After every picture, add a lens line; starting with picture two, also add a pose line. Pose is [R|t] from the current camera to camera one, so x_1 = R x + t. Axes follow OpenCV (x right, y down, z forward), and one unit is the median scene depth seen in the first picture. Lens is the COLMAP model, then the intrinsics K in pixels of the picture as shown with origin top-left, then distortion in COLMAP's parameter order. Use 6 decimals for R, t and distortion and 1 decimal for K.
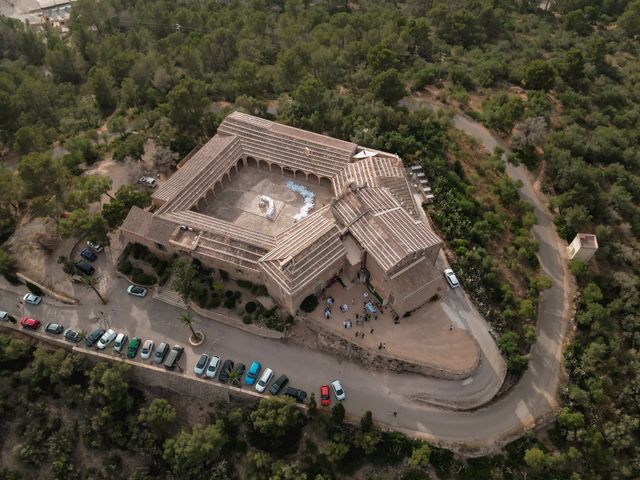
lens RADIAL K [[494.2, 0, 320.0], [0, 494.2, 240.0], [0, 0, 1]] dist [0.028816, -0.007280]
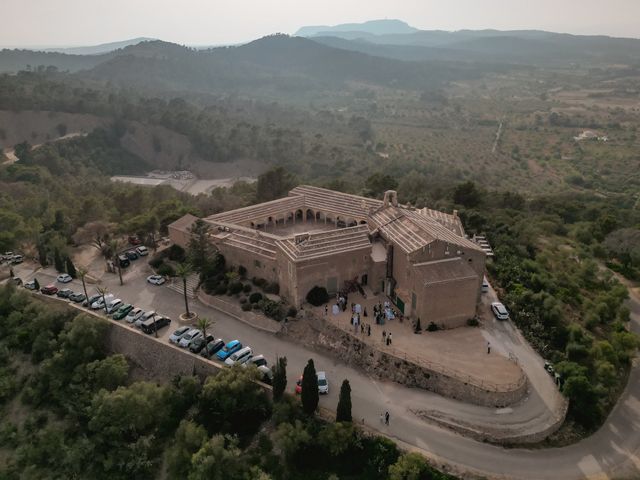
lens RADIAL K [[494.2, 0, 320.0], [0, 494.2, 240.0], [0, 0, 1]] dist [0.028816, -0.007280]
pose [[0.953316, 0.111805, -0.280514, 0.214626], [-0.244011, 0.832455, -0.497470, 0.480825], [0.177895, 0.542695, 0.820875, 0.246777]]
